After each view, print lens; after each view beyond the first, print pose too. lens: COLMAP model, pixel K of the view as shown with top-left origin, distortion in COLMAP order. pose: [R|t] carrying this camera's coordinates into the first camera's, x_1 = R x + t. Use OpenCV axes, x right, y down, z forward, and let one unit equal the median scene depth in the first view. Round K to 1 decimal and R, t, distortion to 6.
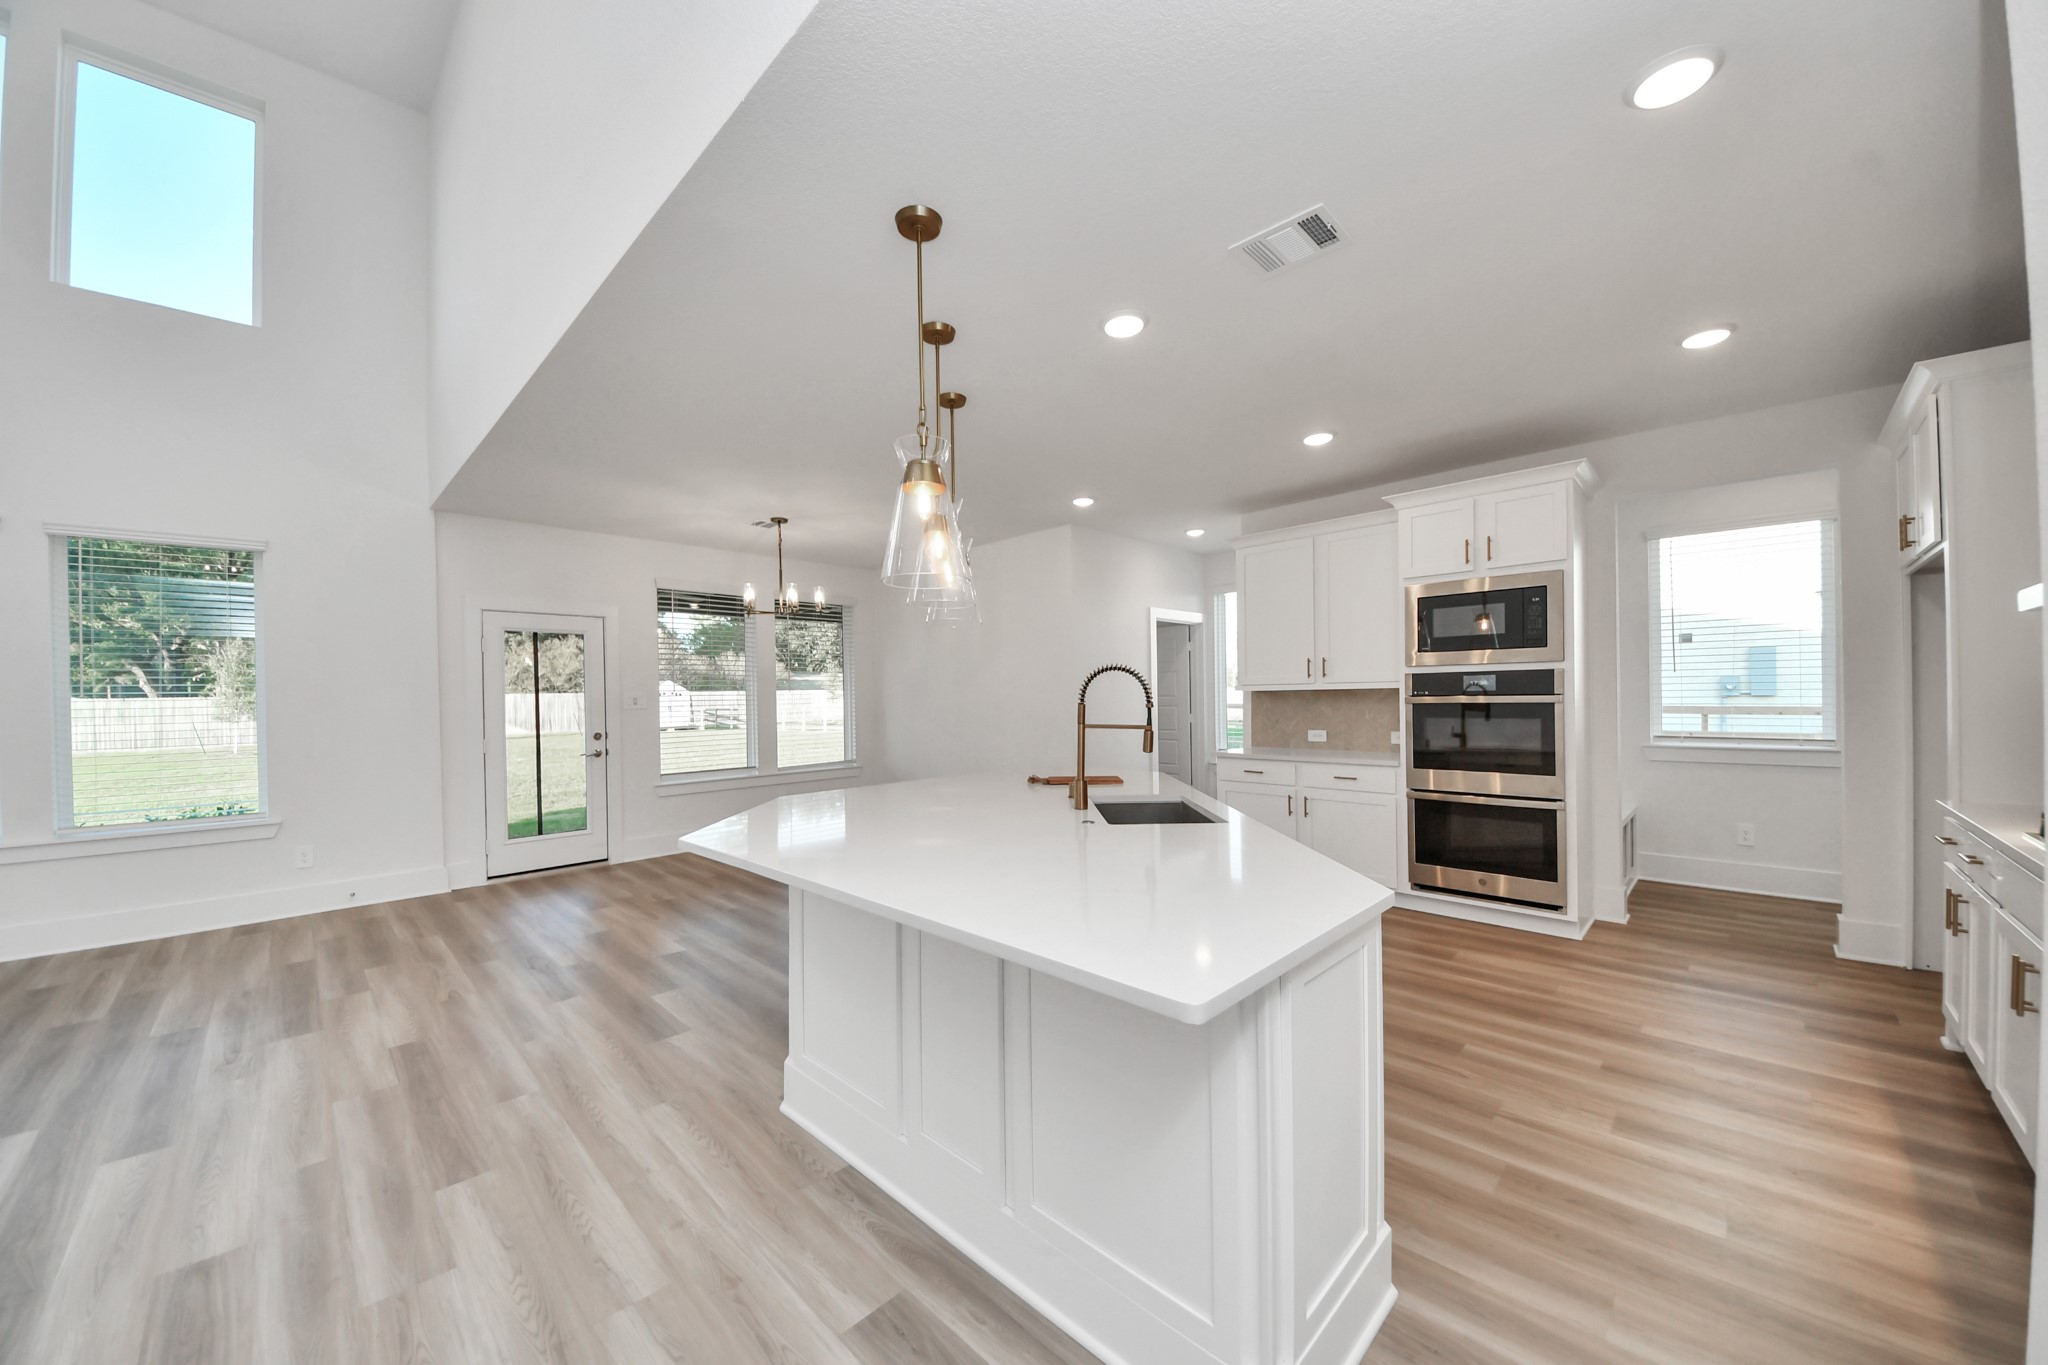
lens RADIAL K [[733.1, 0, 1022.3], [0, 733.1, 696.2], [0, 0, 1]] dist [0.003790, -0.006984]
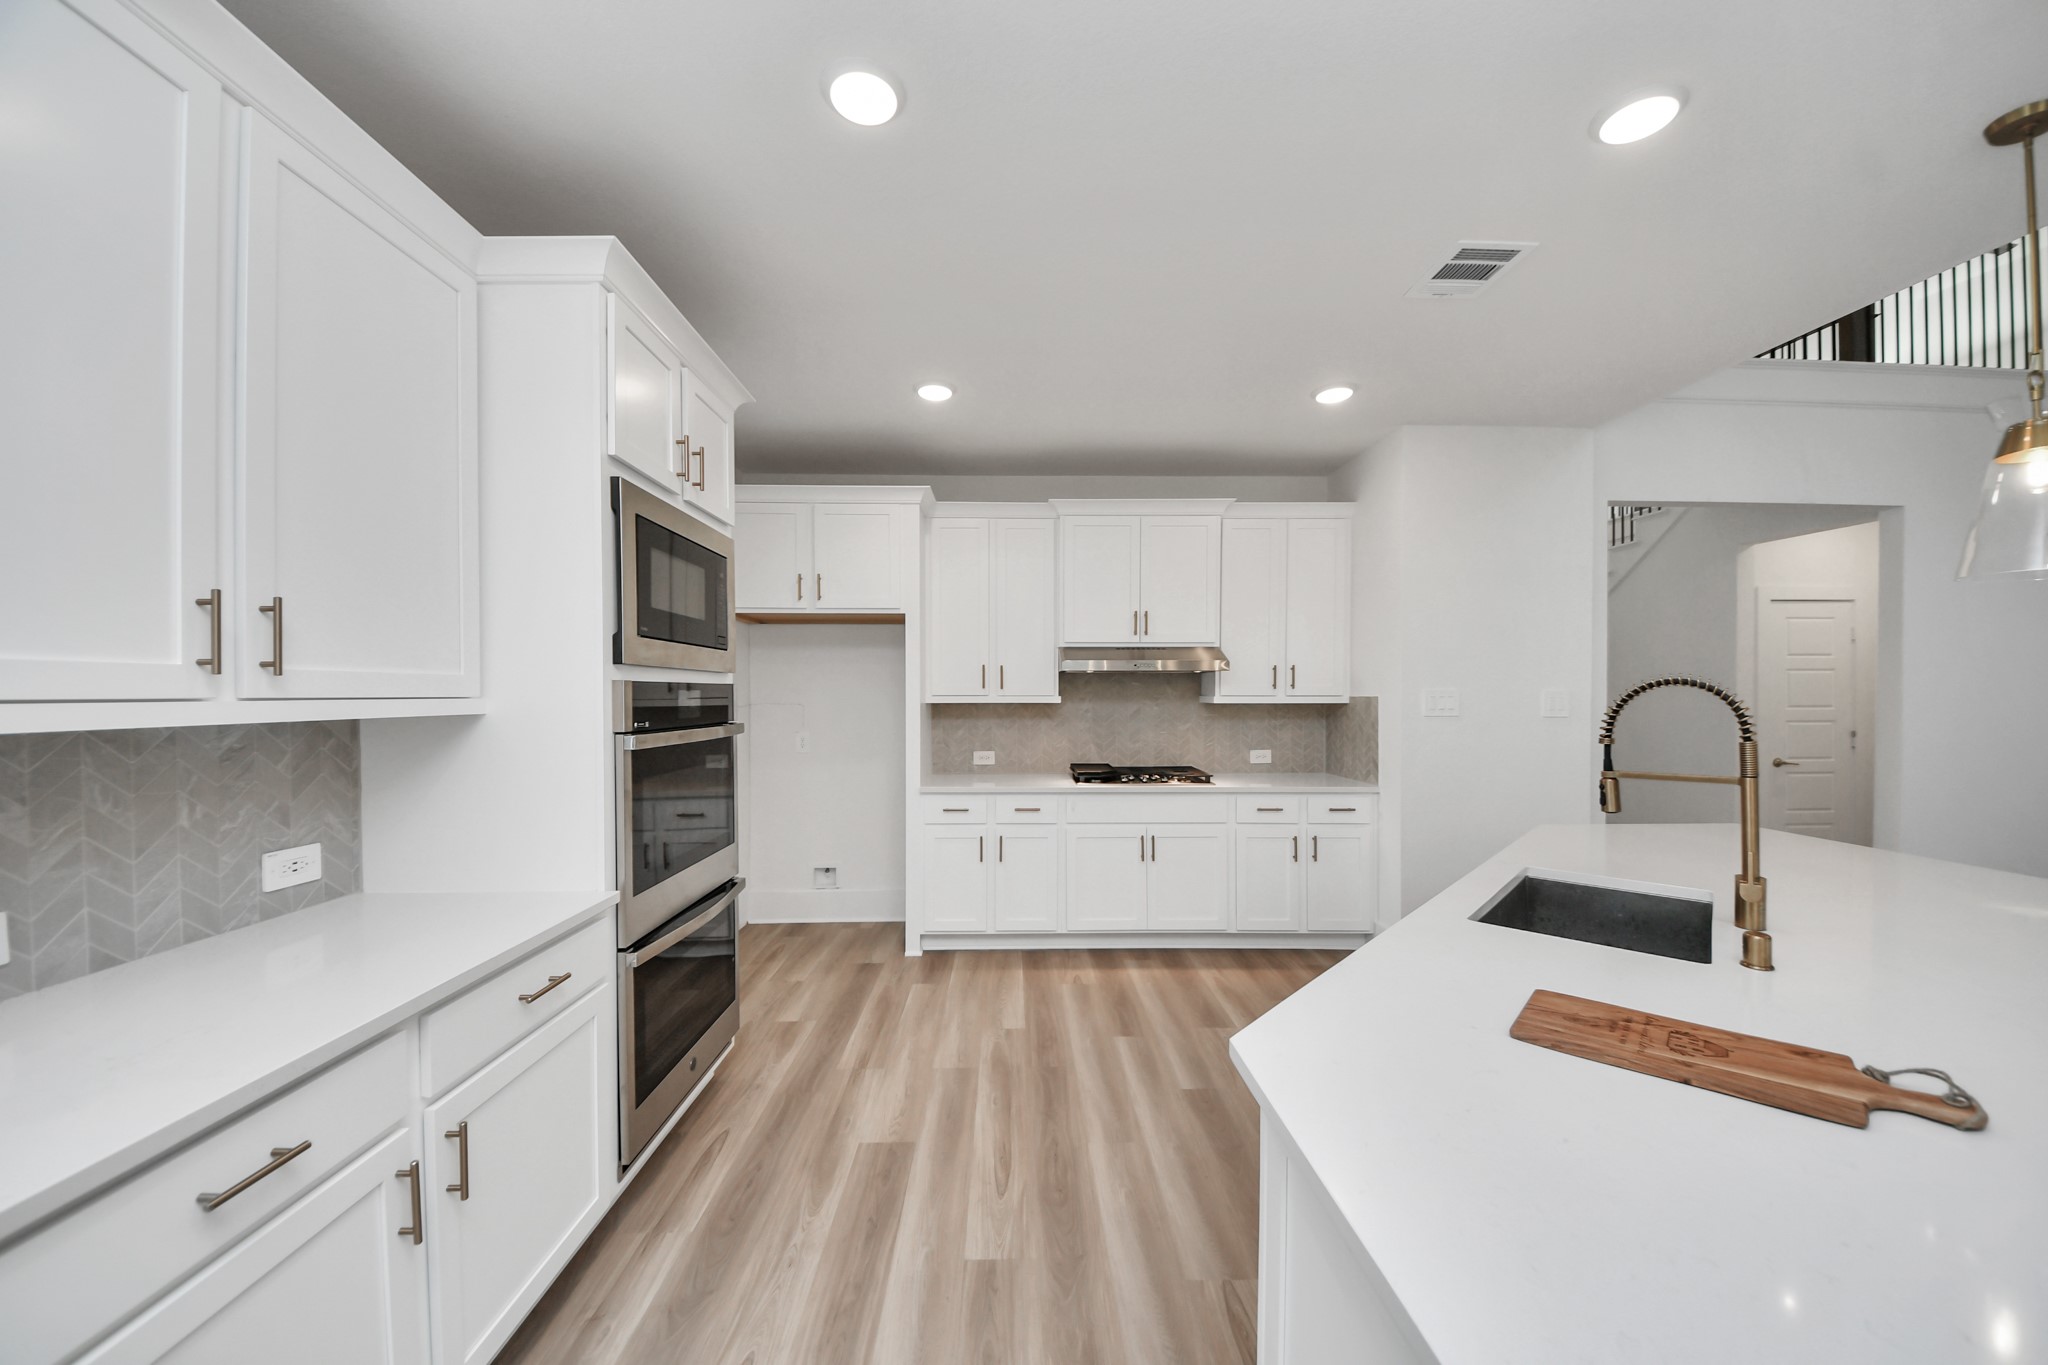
lens RADIAL K [[733.1, 0, 1029.1], [0, 733.1, 693.2], [0, 0, 1]] dist [0.003790, -0.006984]
pose [[-0.723142, 0.013777, 0.690562, 0.067531], [0.009772, 0.999905, -0.009715, -0.022019], [-0.690630, -0.000277, -0.723208, 1.436695]]
